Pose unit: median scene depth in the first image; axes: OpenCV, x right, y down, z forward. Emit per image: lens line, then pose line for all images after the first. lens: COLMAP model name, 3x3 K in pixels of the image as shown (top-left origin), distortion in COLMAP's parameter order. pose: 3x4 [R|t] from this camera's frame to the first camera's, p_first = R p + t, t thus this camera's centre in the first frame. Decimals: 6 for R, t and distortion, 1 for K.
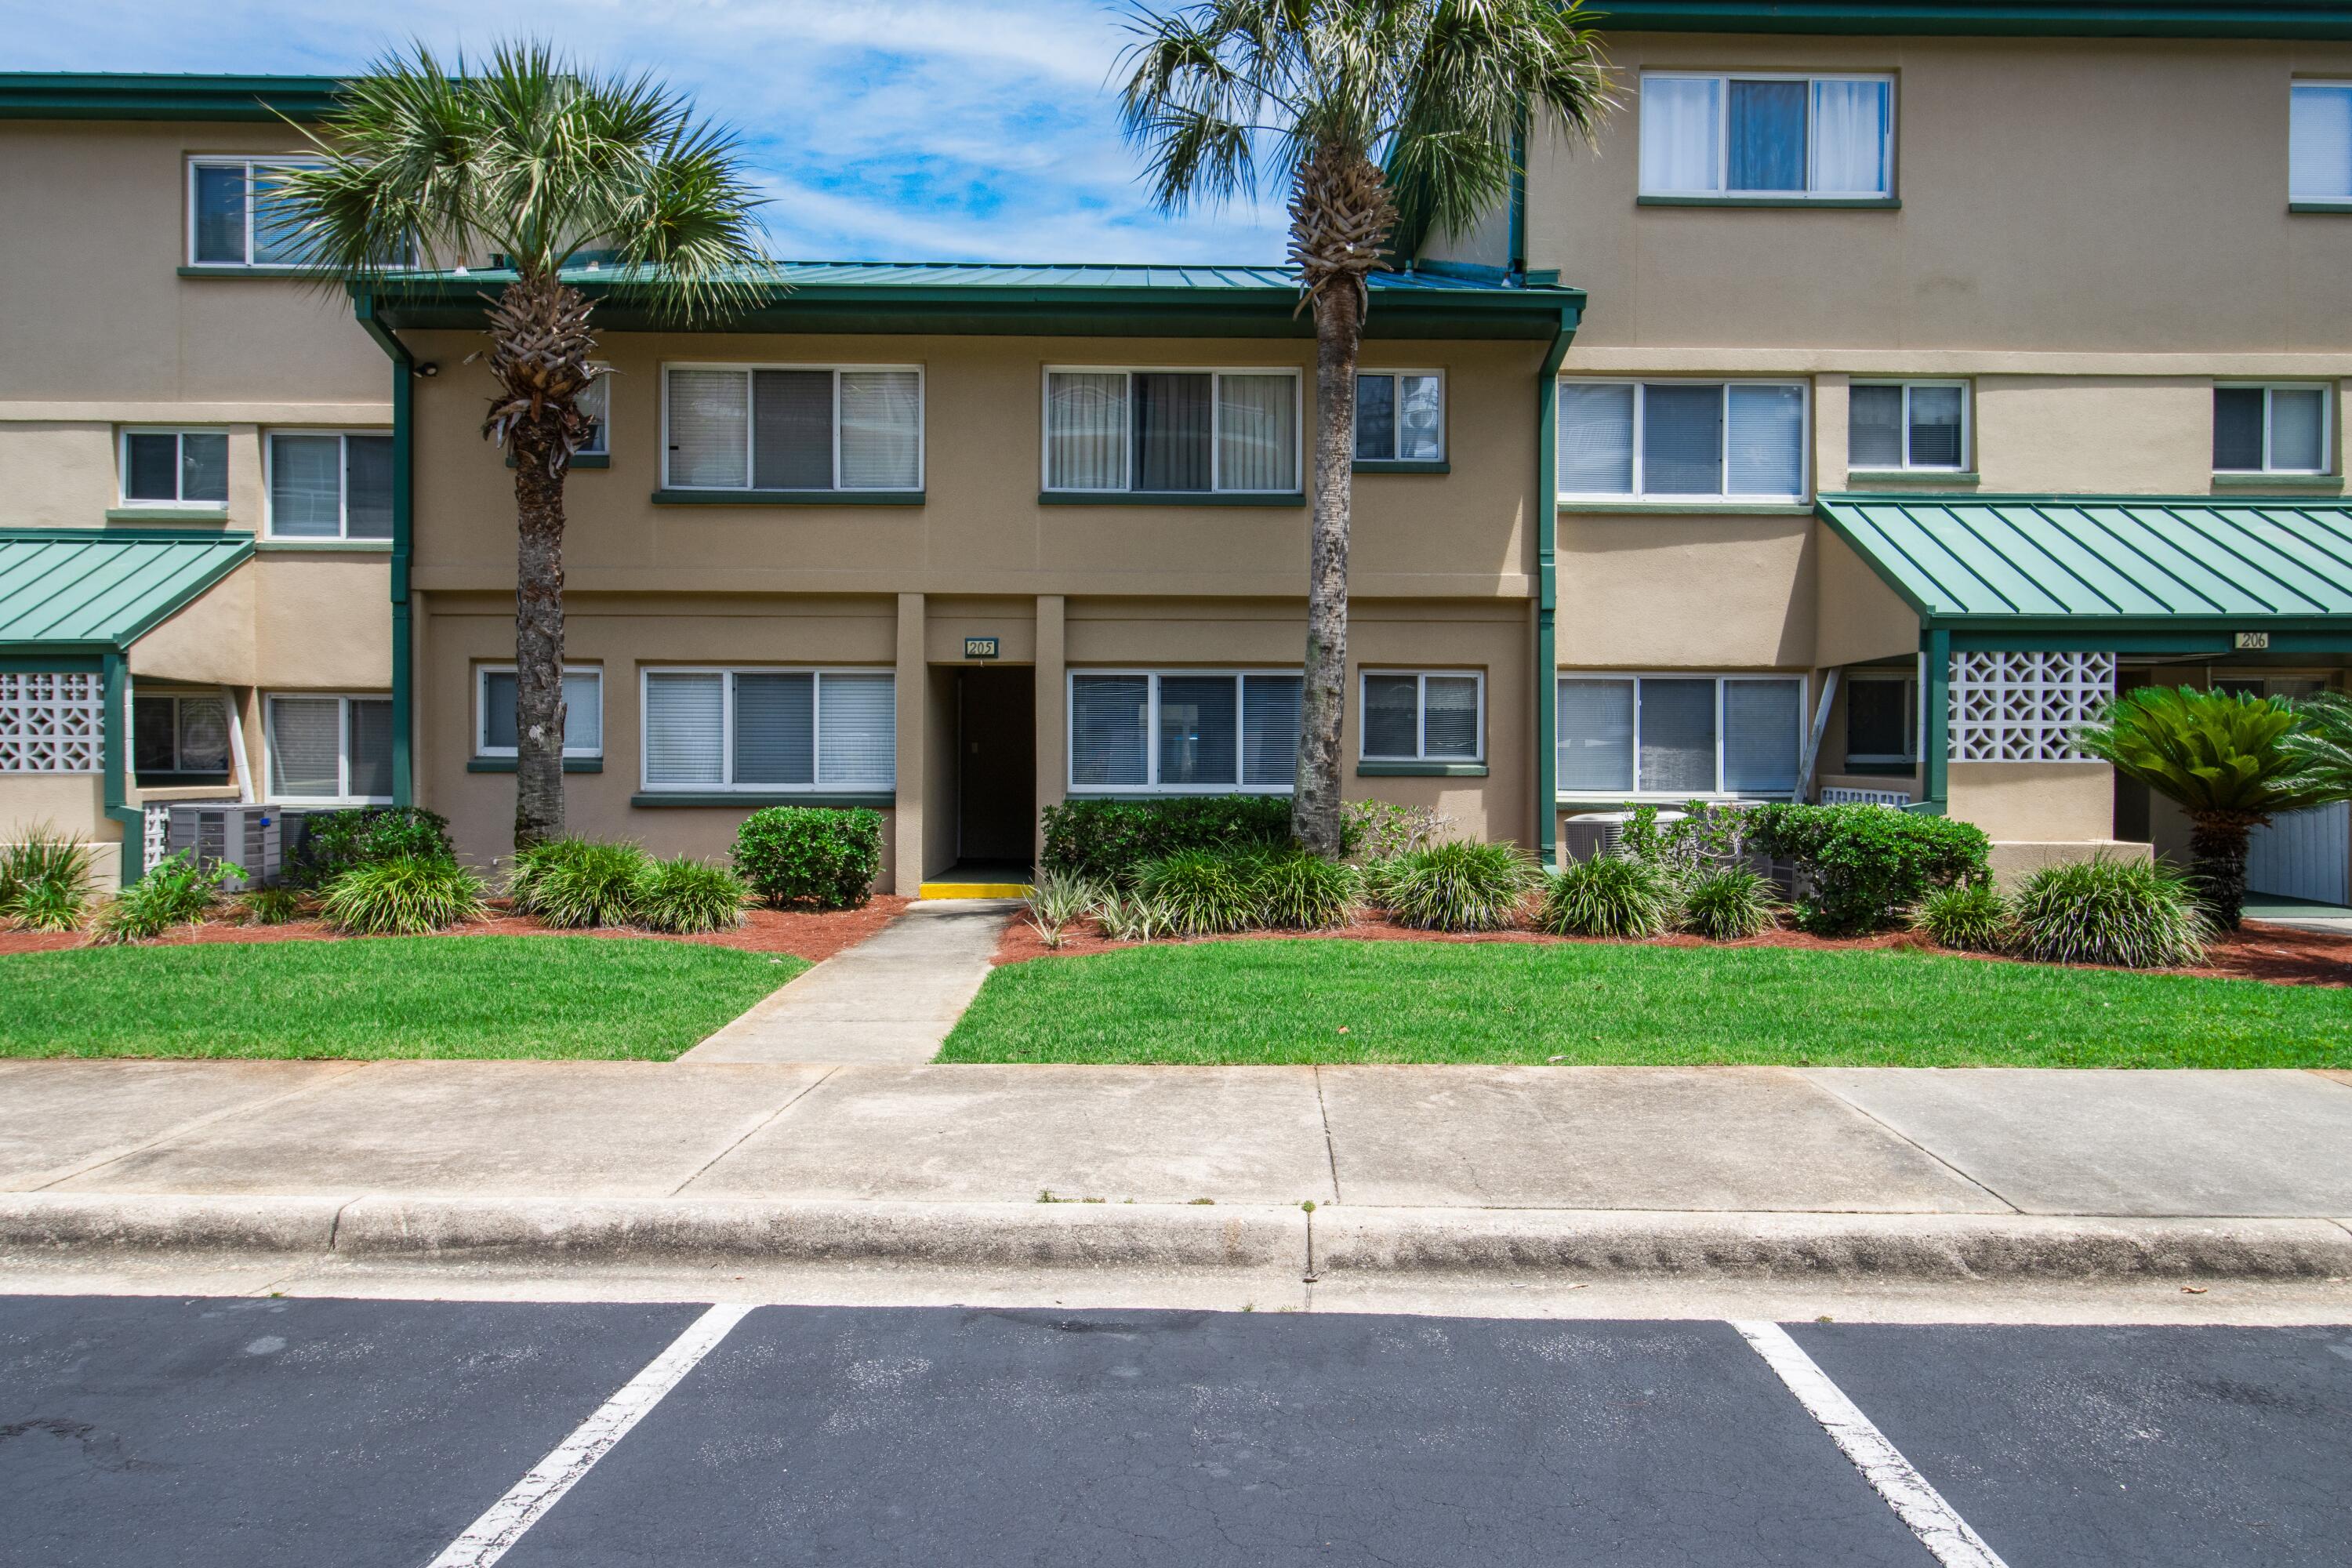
lens RADIAL K [[1672.1, 0, 1176.0], [0, 1672.1, 784.0], [0, 0, 1]] dist [-0.003512, 0.000215]
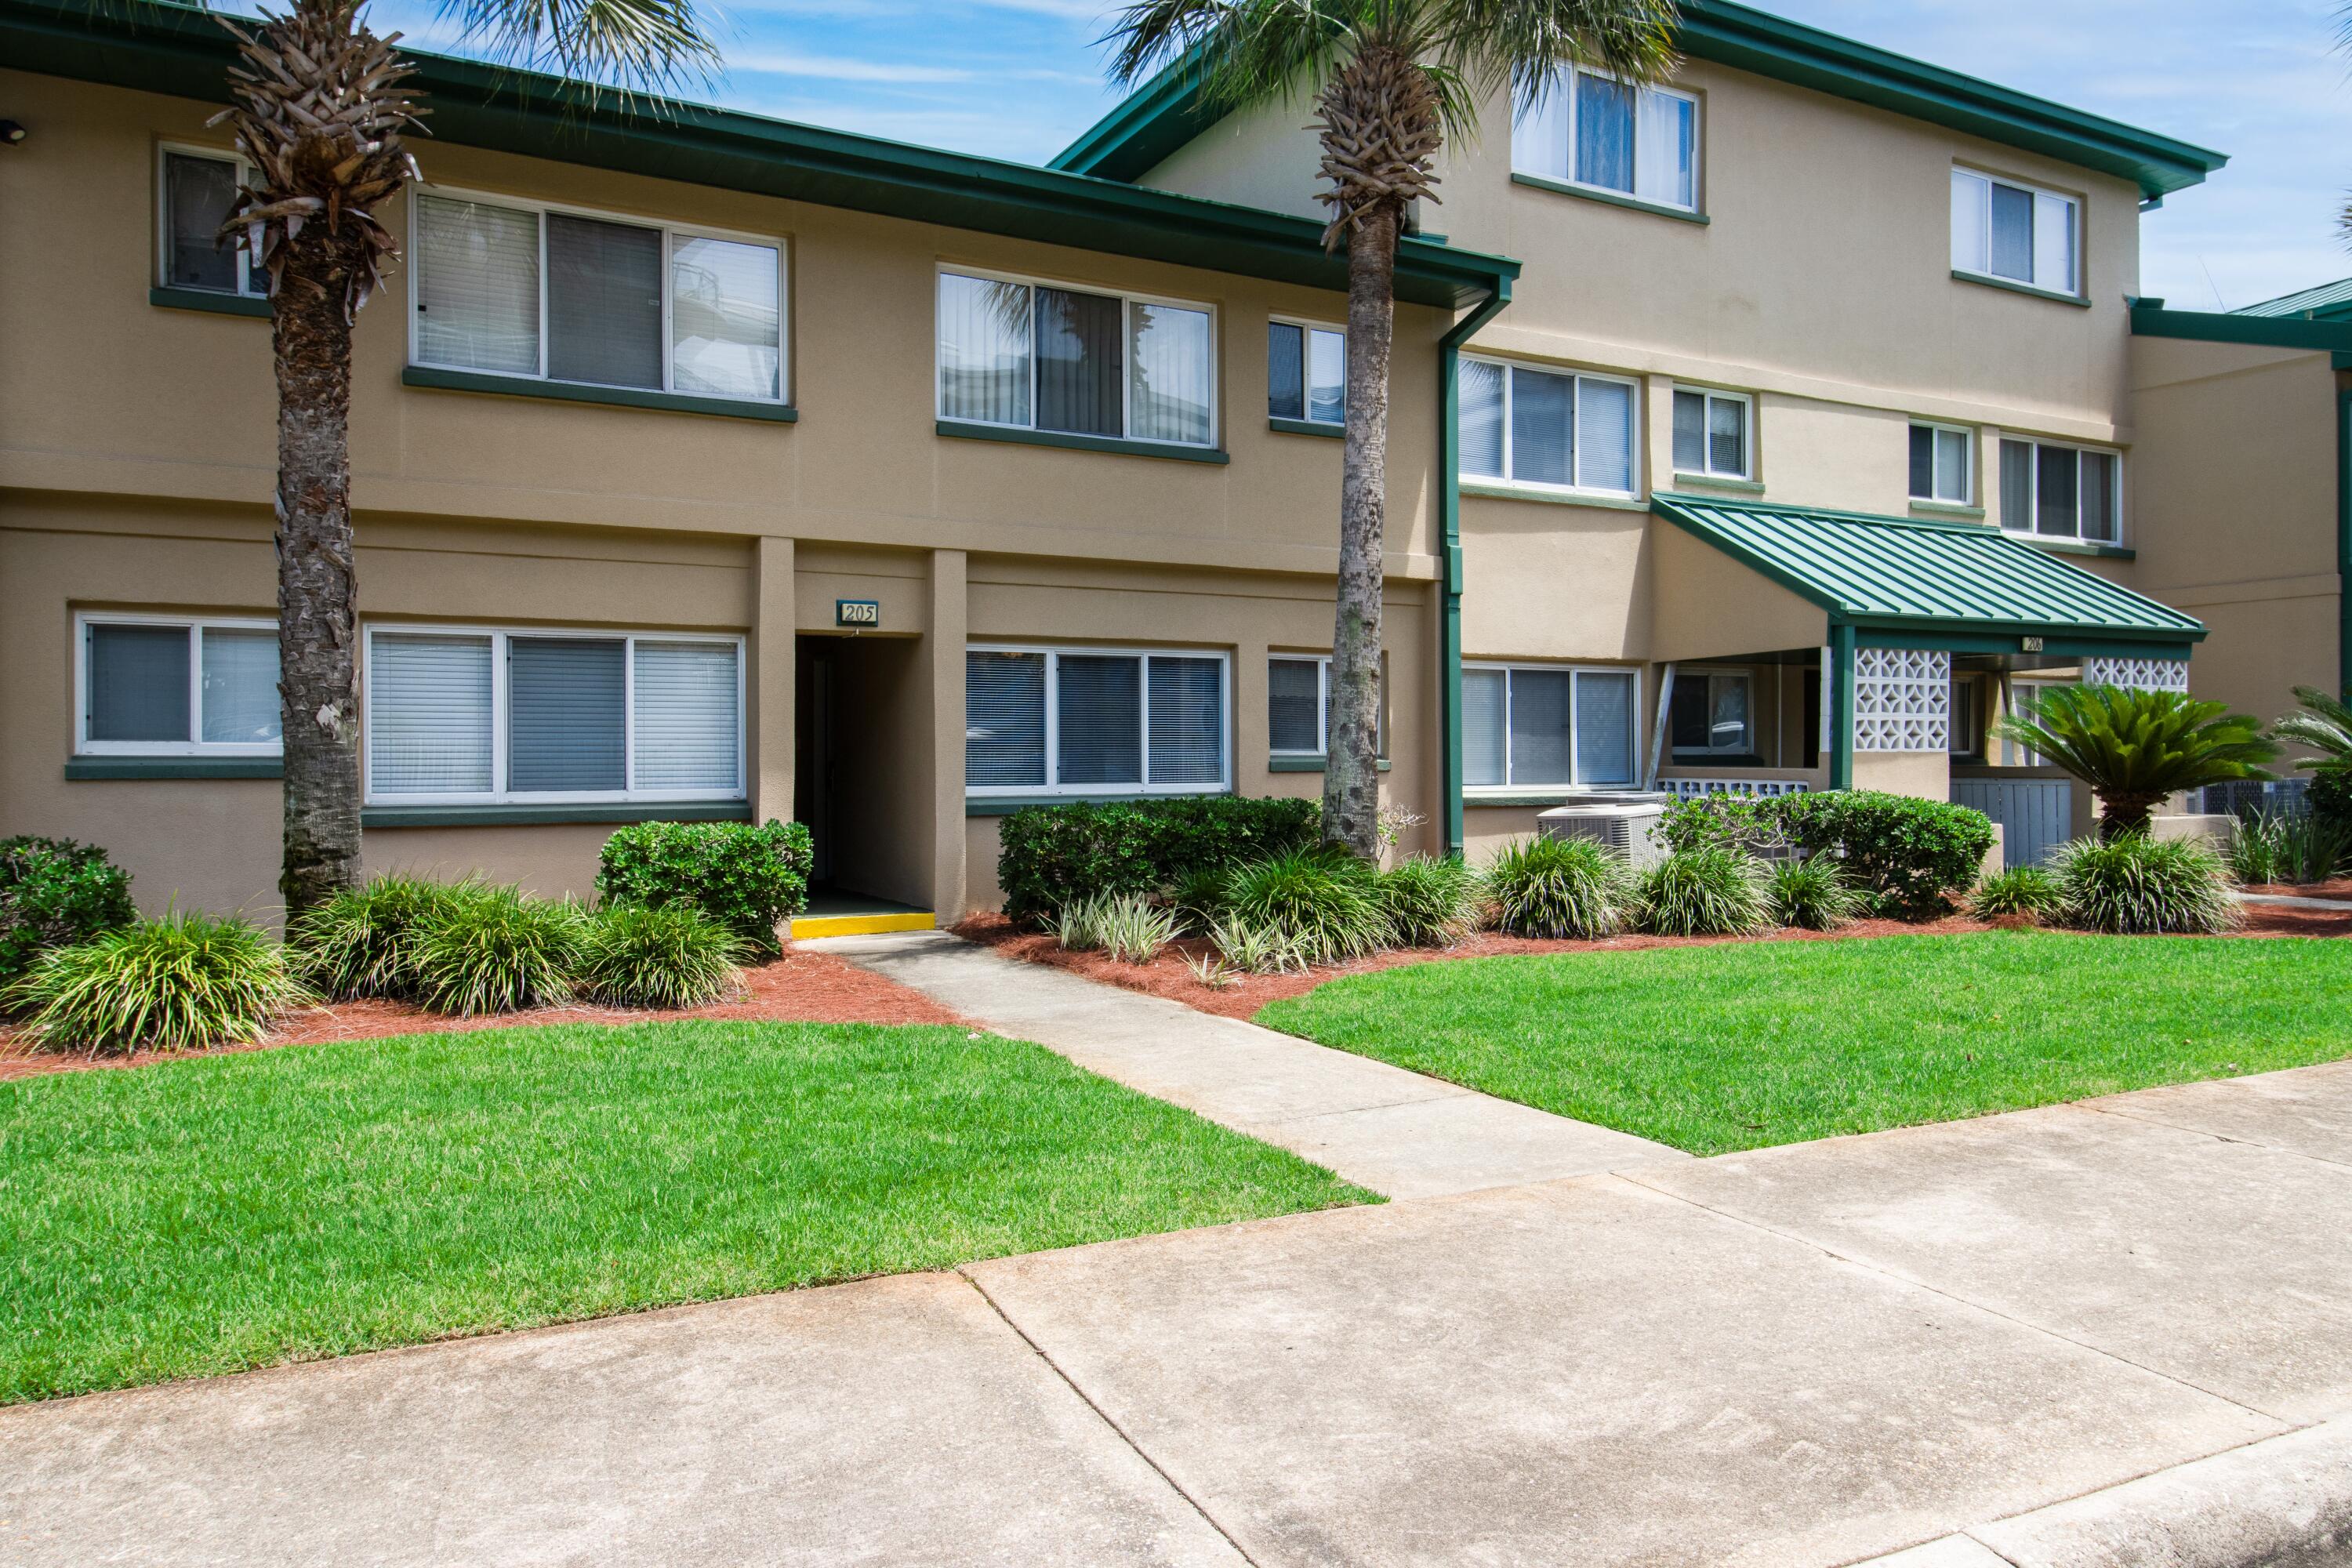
lens RADIAL K [[1672.1, 0, 1176.0], [0, 1672.1, 784.0], [0, 0, 1]] dist [-0.003512, 0.000215]
pose [[0.874263, -0.013459, 0.485266, -0.369923], [0.015150, 0.999885, 0.000439, 0.000346], [-0.485216, 0.006968, 0.874367, 0.248839]]
